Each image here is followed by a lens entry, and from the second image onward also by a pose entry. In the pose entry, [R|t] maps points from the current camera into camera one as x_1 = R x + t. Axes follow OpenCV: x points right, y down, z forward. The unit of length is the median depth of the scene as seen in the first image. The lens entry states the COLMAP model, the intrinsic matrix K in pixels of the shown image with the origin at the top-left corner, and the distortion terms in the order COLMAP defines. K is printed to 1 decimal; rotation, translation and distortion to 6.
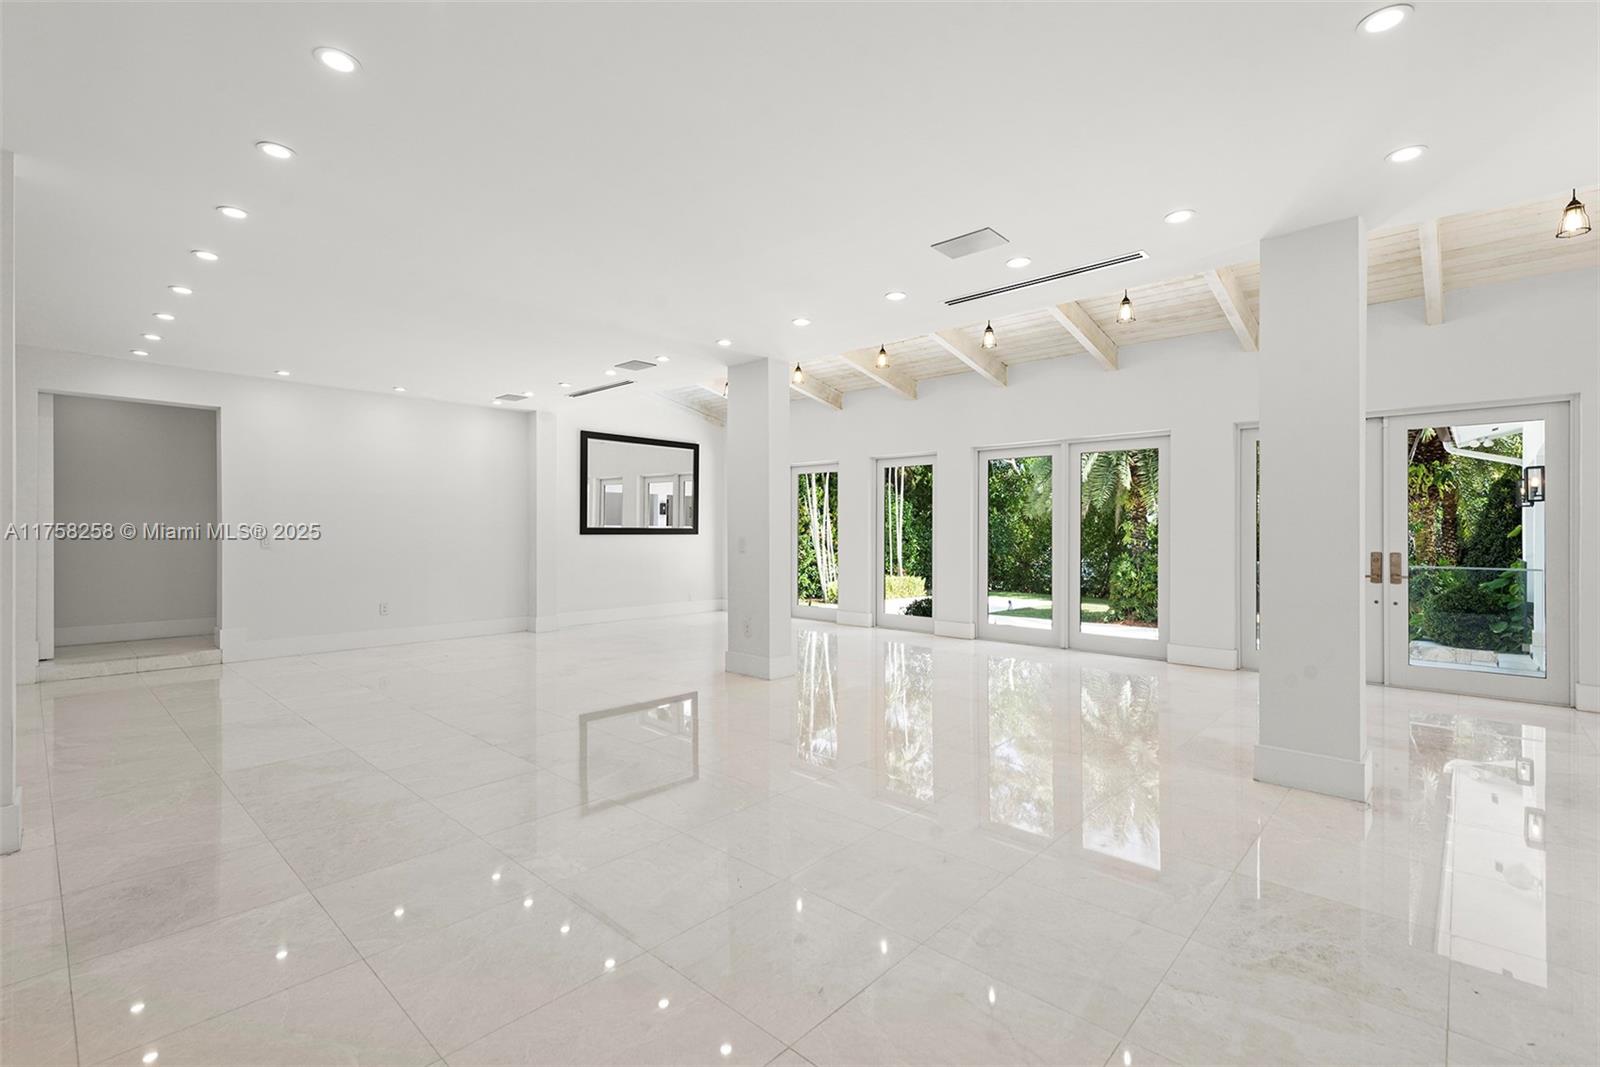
lens RADIAL K [[719.1, 0, 805.2], [0, 719.1, 532.2], [0, 0, 1]] dist [0.023412, -0.000350]
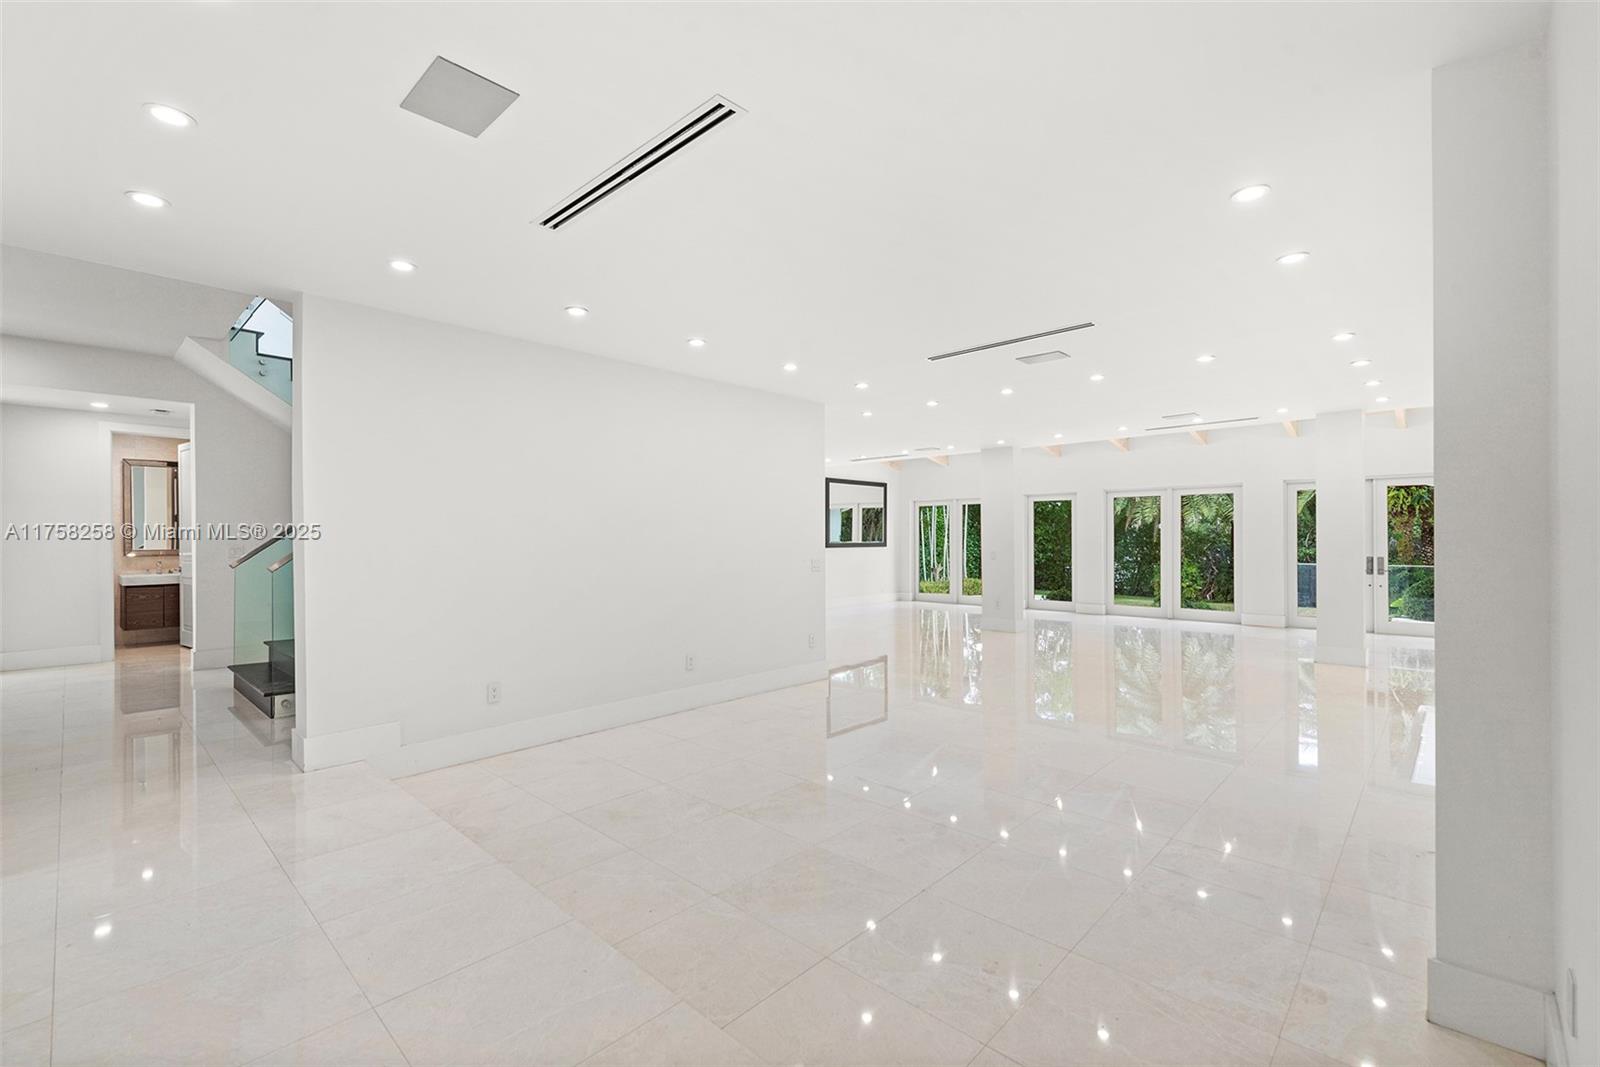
lens RADIAL K [[719.1, 0, 791.7], [0, 719.1, 539.2], [0, 0, 1]] dist [0.023412, -0.000350]
pose [[0.999976, -0.006271, -0.003003, -0.376210], [0.006275, 0.999980, 0.001144, -0.016016], [0.002996, -0.001163, 0.999995, -0.474602]]
